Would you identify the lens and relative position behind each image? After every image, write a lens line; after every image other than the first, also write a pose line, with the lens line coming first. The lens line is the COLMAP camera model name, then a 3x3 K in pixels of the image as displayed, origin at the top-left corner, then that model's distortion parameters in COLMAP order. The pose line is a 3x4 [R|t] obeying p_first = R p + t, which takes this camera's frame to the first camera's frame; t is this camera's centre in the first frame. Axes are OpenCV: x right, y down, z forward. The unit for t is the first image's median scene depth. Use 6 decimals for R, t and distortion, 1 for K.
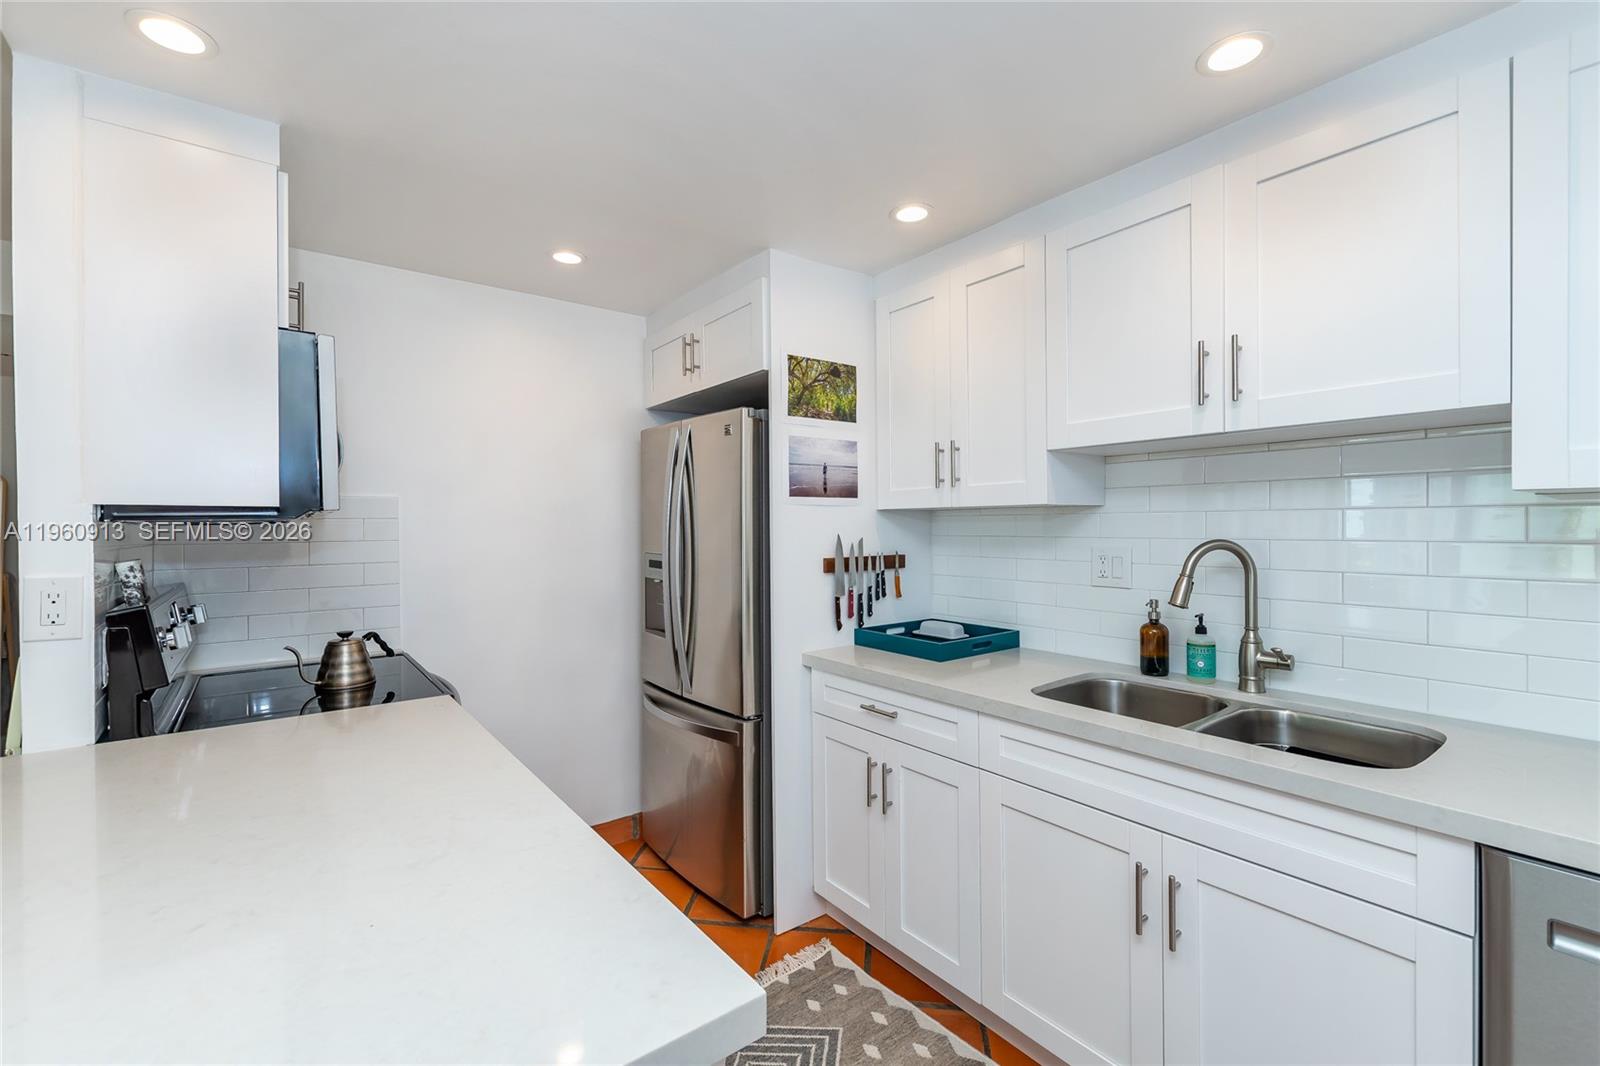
lens RADIAL K [[685.6, 0, 800.0], [0, 685.6, 533.0], [0, 0, 1]] dist [-0.000068, -0.000490]
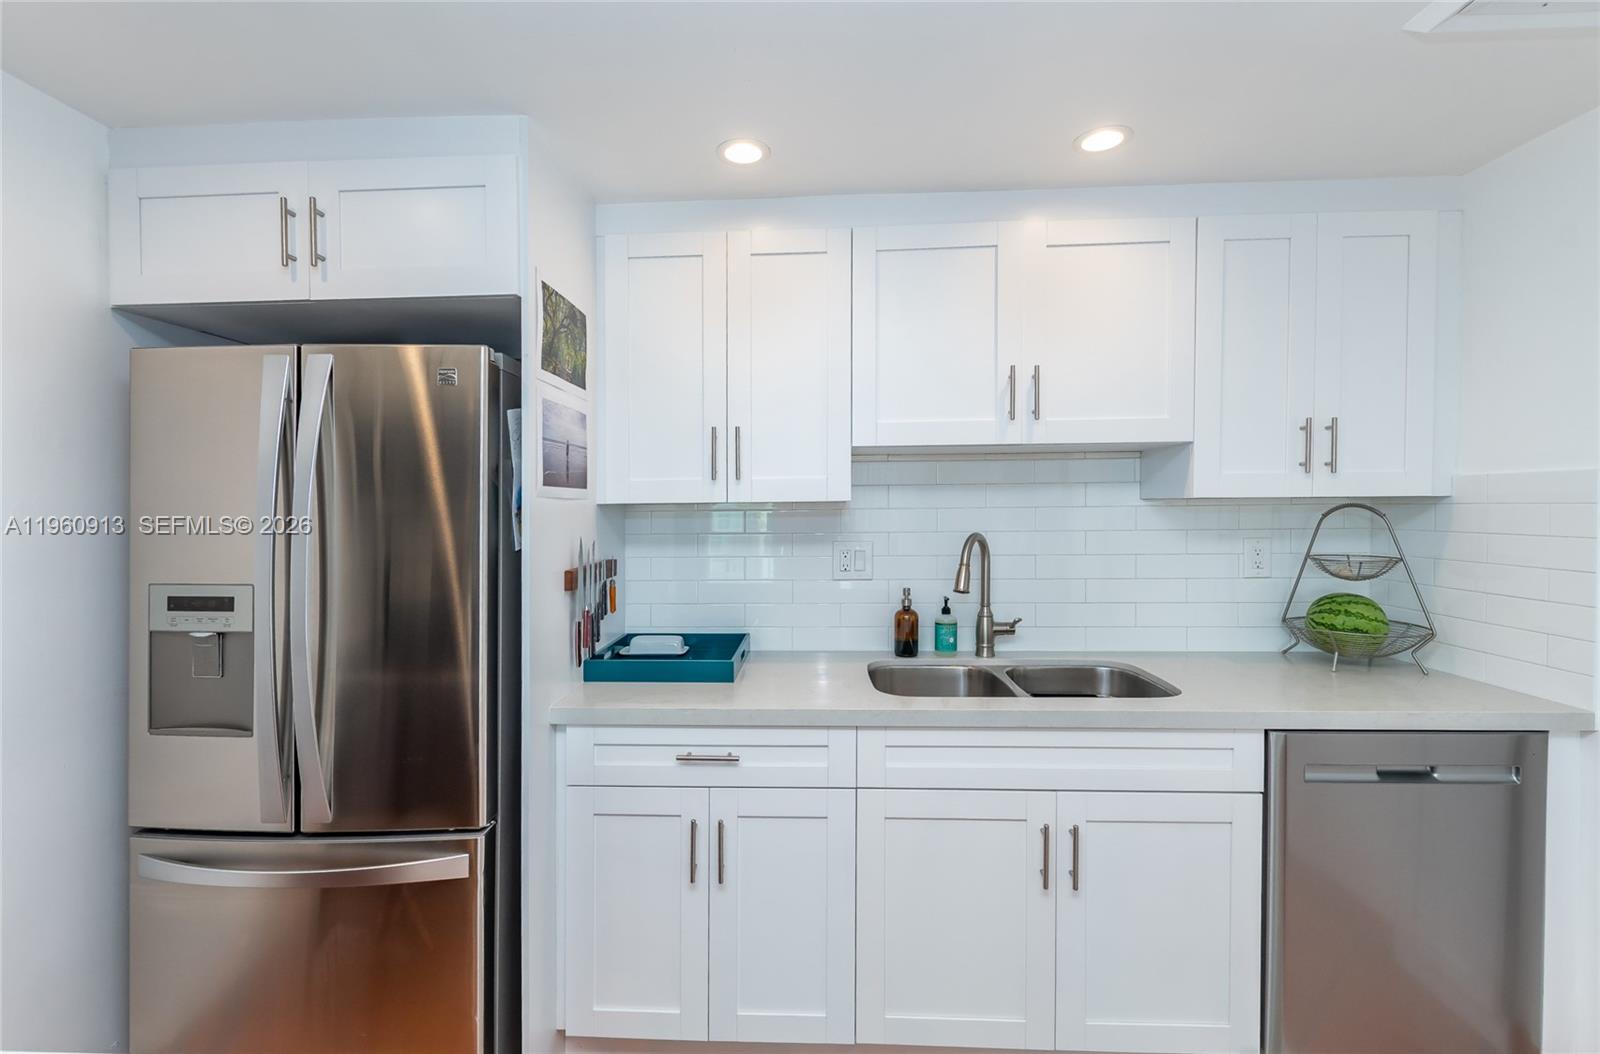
lens RADIAL K [[678.8, 0, 890.2], [0, 678.8, 519.9], [0, 0, 1]] dist [-0.000123, -0.000169]
pose [[0.644809, -0.012260, 0.764245, -0.339921], [0.016871, 0.999856, 0.001804, -0.015304], [-0.764157, 0.011730, 0.644923, 0.316077]]
